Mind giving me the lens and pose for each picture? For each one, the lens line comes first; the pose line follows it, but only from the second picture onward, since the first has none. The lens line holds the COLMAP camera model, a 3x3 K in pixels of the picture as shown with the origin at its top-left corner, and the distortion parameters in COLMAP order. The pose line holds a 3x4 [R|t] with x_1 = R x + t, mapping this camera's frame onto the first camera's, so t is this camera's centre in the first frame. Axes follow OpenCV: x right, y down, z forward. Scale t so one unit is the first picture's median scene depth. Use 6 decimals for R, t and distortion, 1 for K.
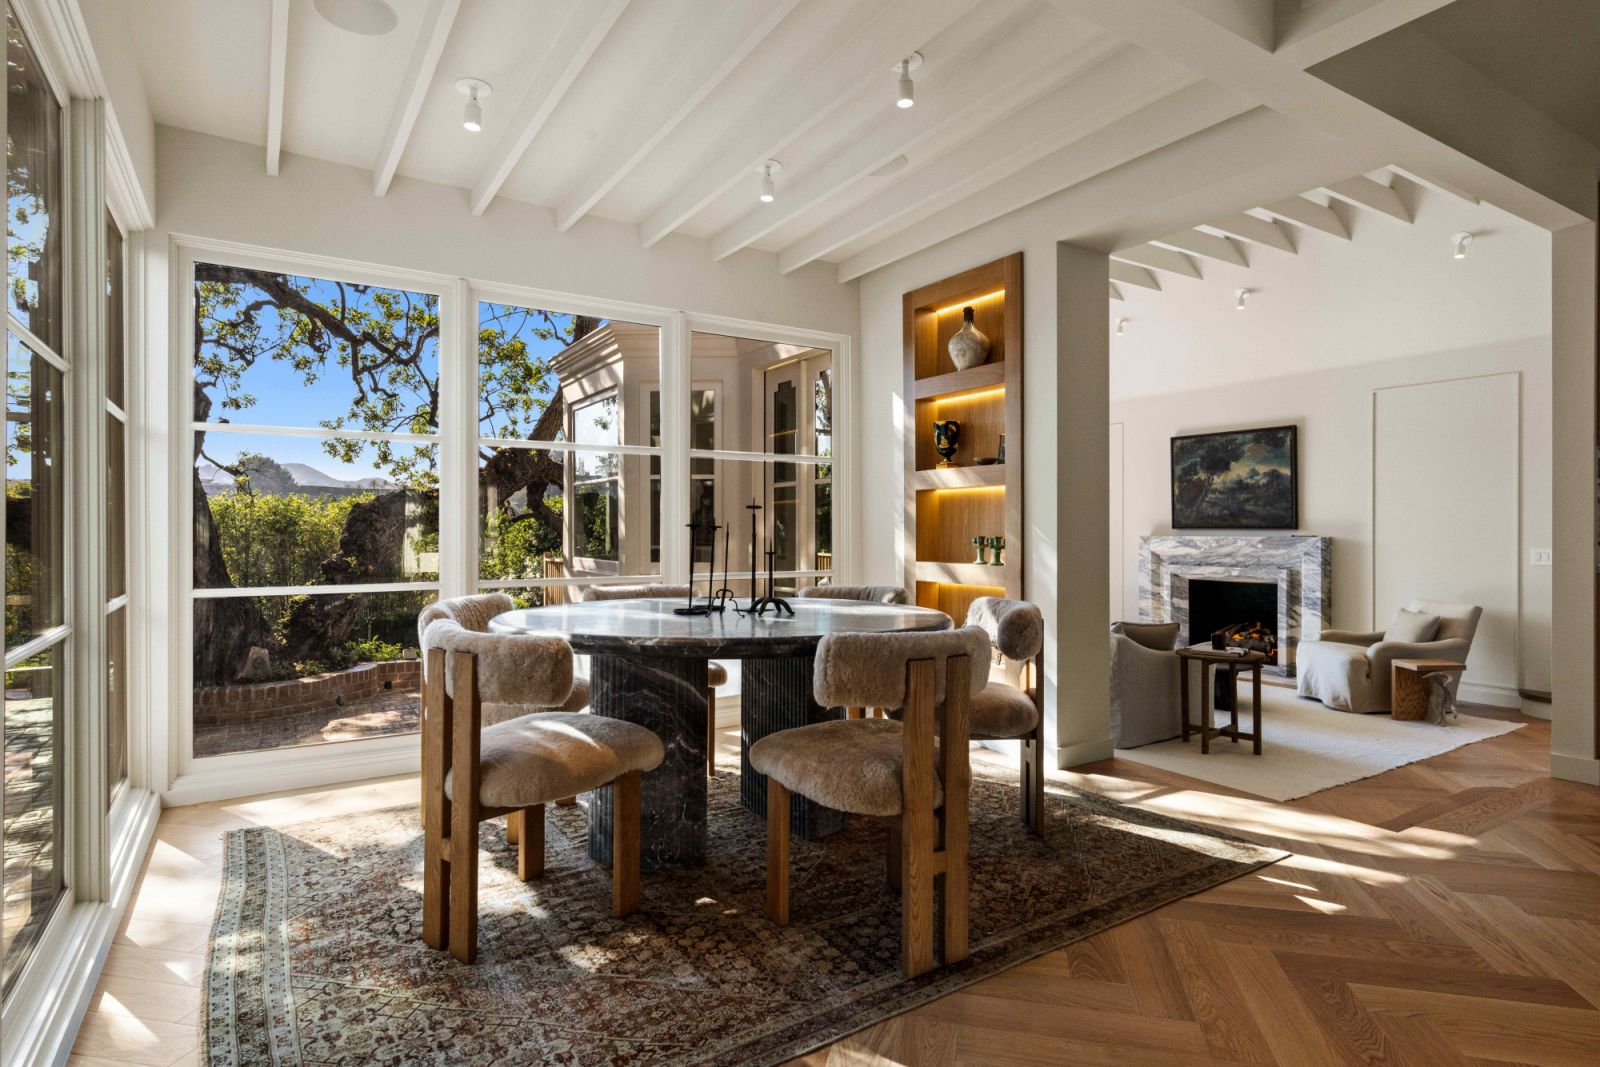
lens RADIAL K [[843.4, 0, 807.7], [0, 843.4, 534.9], [0, 0, 1]] dist [0.001121, 0.000624]
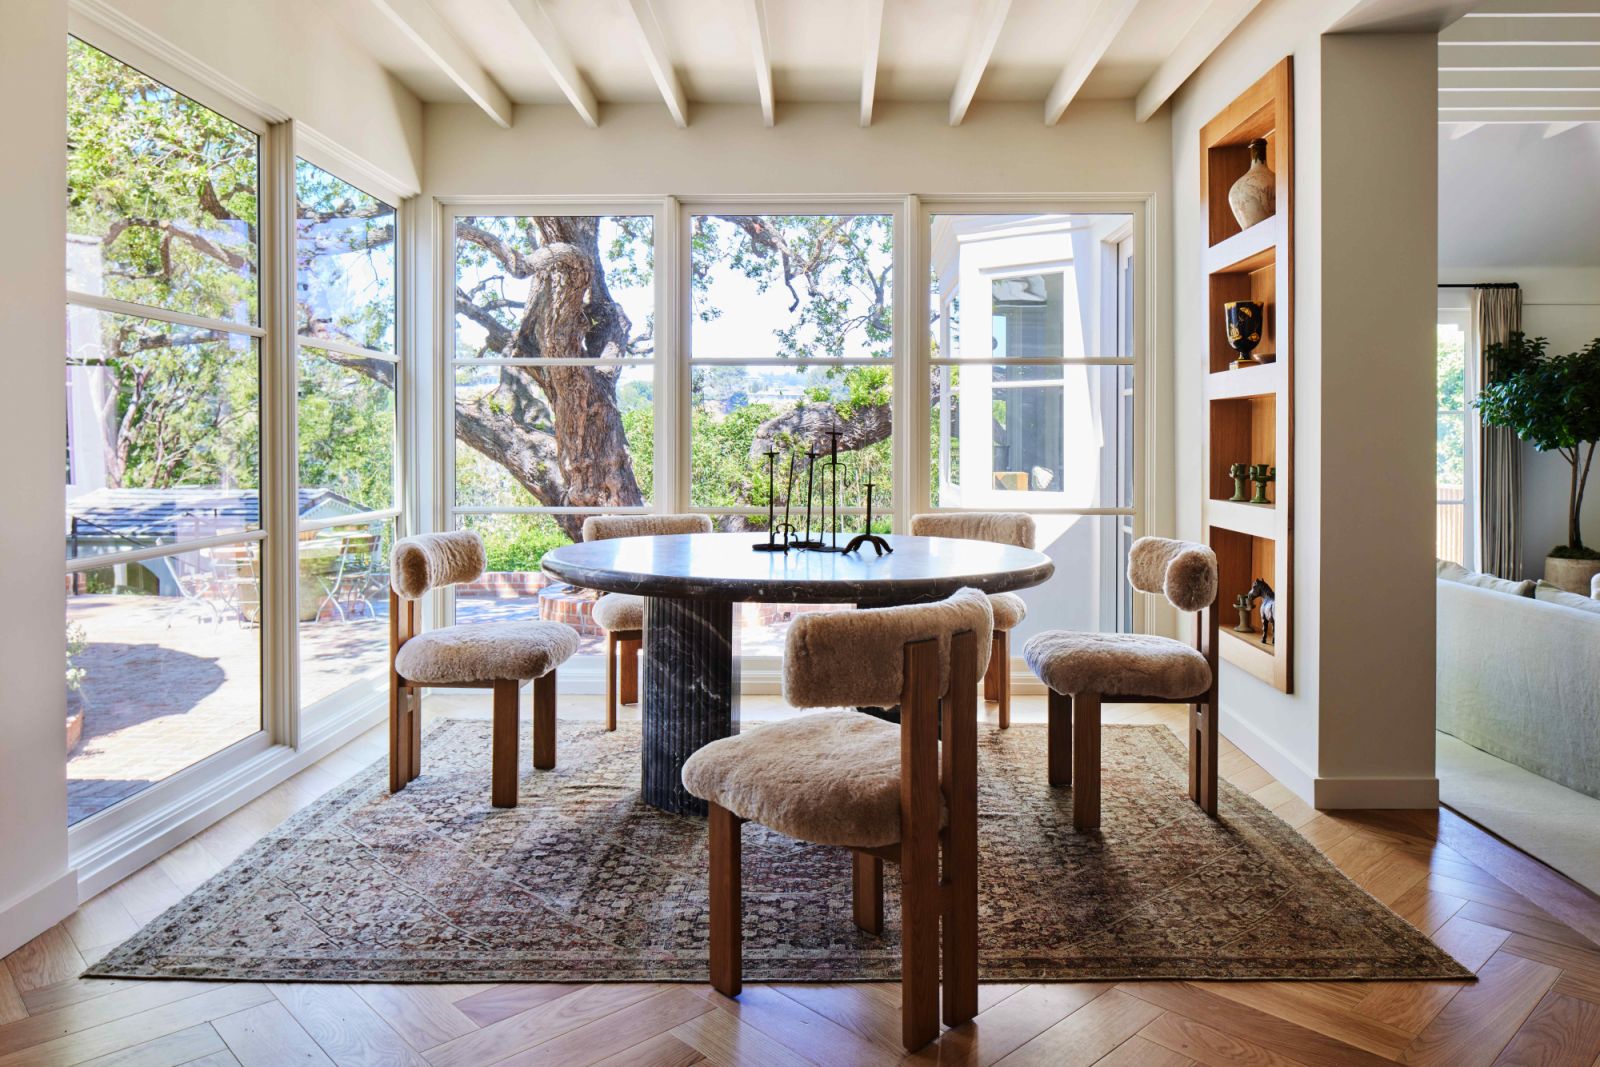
lens RADIAL K [[1110.6, 0, 809.5], [0, 1110.6, 451.5], [0, 0, 1]] dist [0.000438, -0.002048]
pose [[0.824931, 0.002781, -0.565227, 0.226630], [-0.001806, 0.999996, 0.002284, -0.006191], [0.565231, -0.000864, 0.824932, 0.015382]]
